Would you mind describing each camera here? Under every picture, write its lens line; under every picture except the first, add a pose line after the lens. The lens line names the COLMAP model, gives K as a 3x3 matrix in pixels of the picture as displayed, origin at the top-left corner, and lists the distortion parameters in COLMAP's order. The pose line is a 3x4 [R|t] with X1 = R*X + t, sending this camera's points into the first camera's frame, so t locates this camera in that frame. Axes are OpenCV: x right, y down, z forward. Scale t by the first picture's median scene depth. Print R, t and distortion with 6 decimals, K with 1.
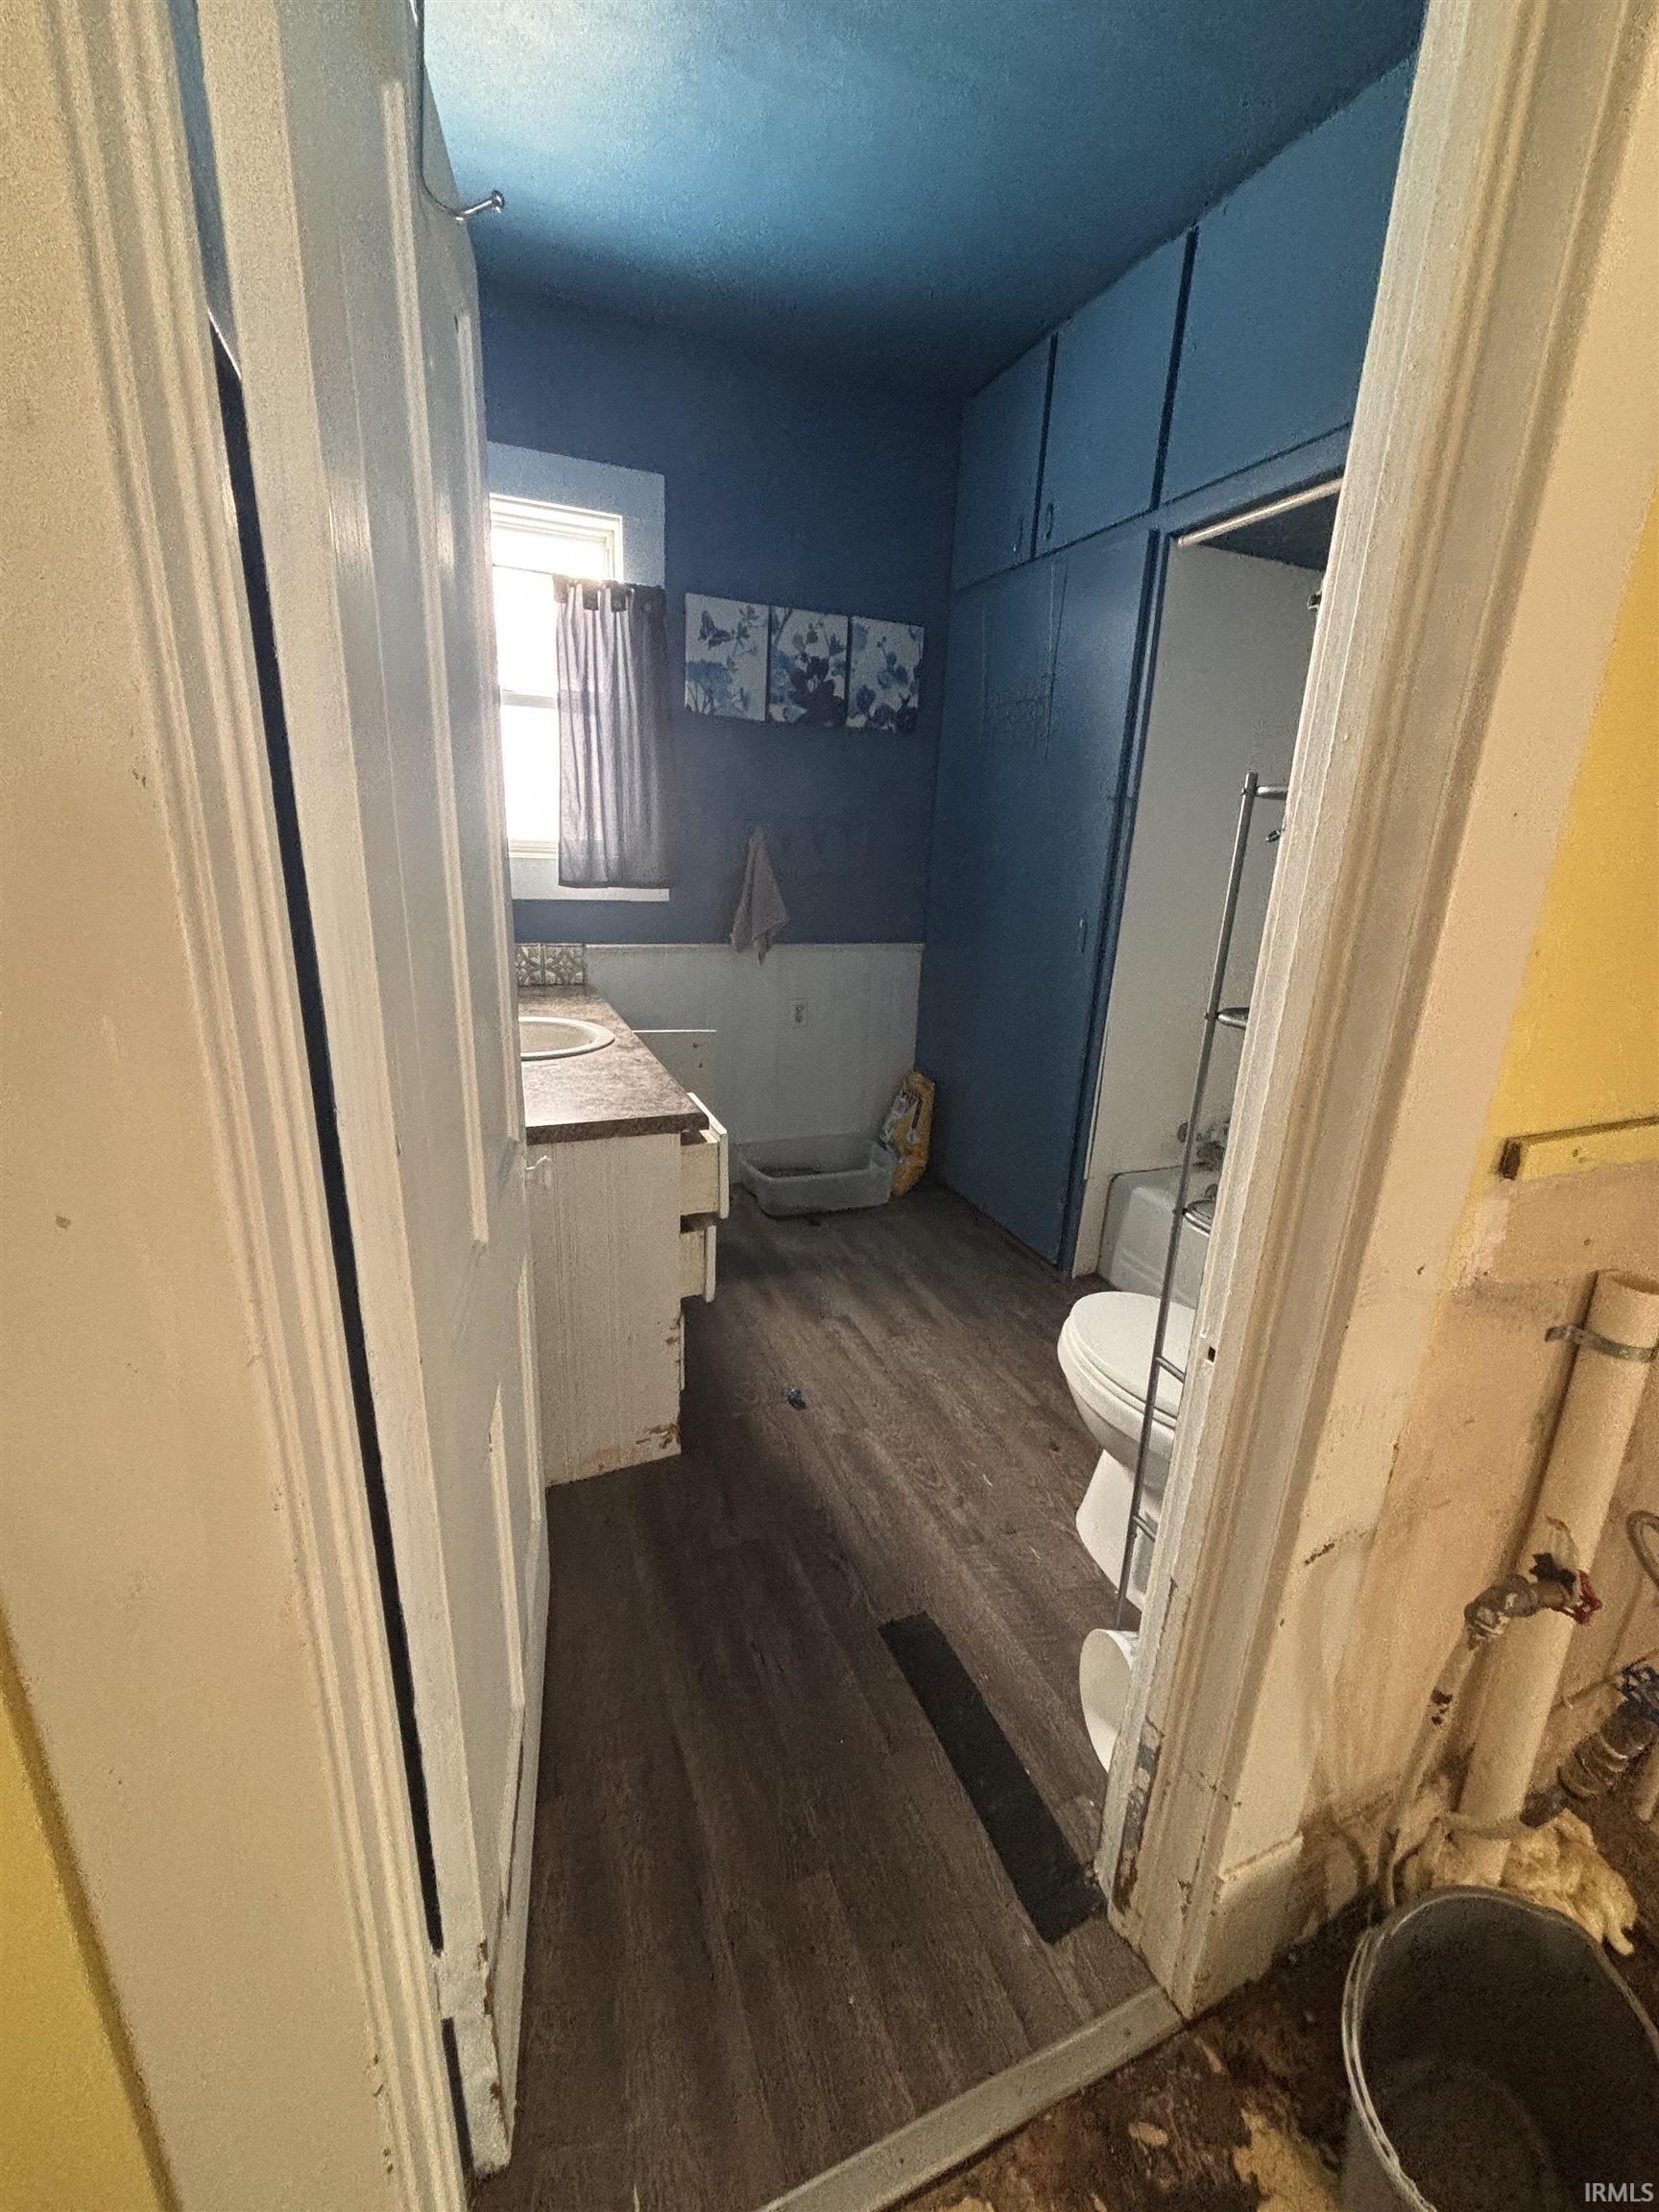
lens RADIAL K [[887.9, 0, 829.8], [0, 887.9, 1106.6], [0, 0, 1]] dist [-0.002769, 0.000554]
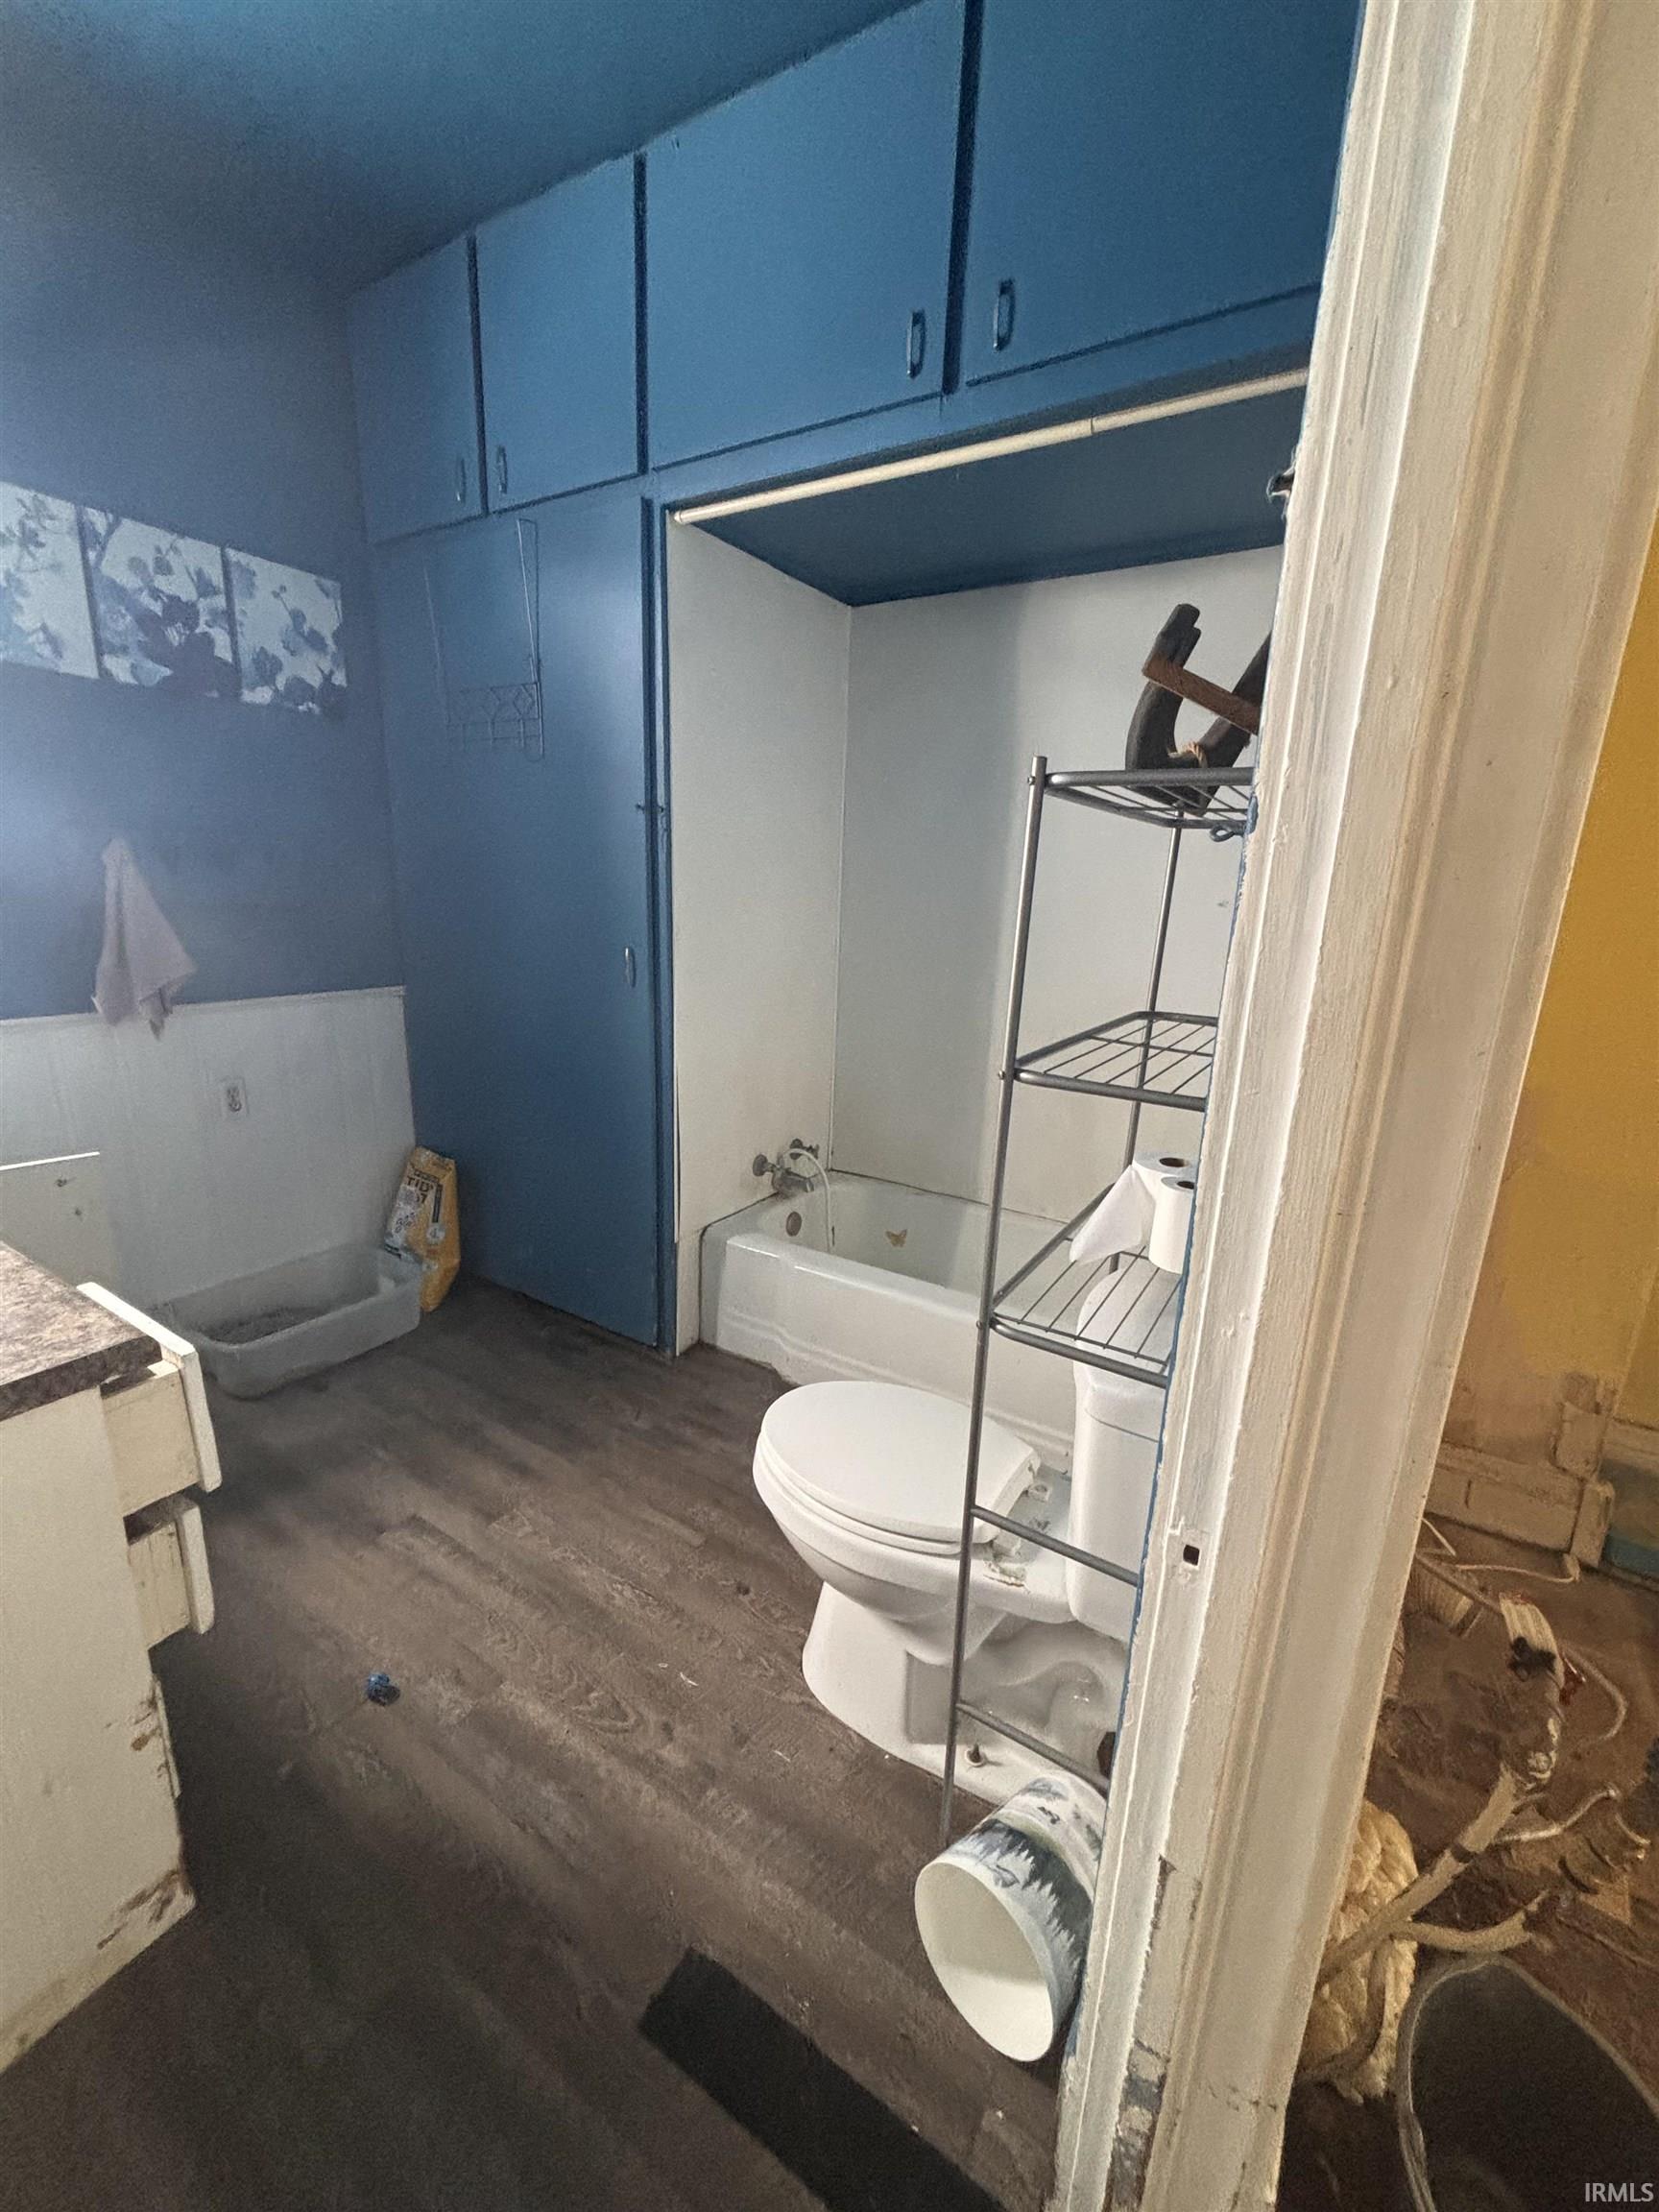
lens RADIAL K [[887.9, 0, 834.6], [0, 887.9, 1105.5], [0, 0, 1]] dist [-0.002769, 0.000554]
pose [[0.814706, -0.158048, 0.557920, -0.052410], [0.170567, 0.984891, 0.029930, -0.053790], [-0.554221, 0.070779, 0.829355, 0.194050]]
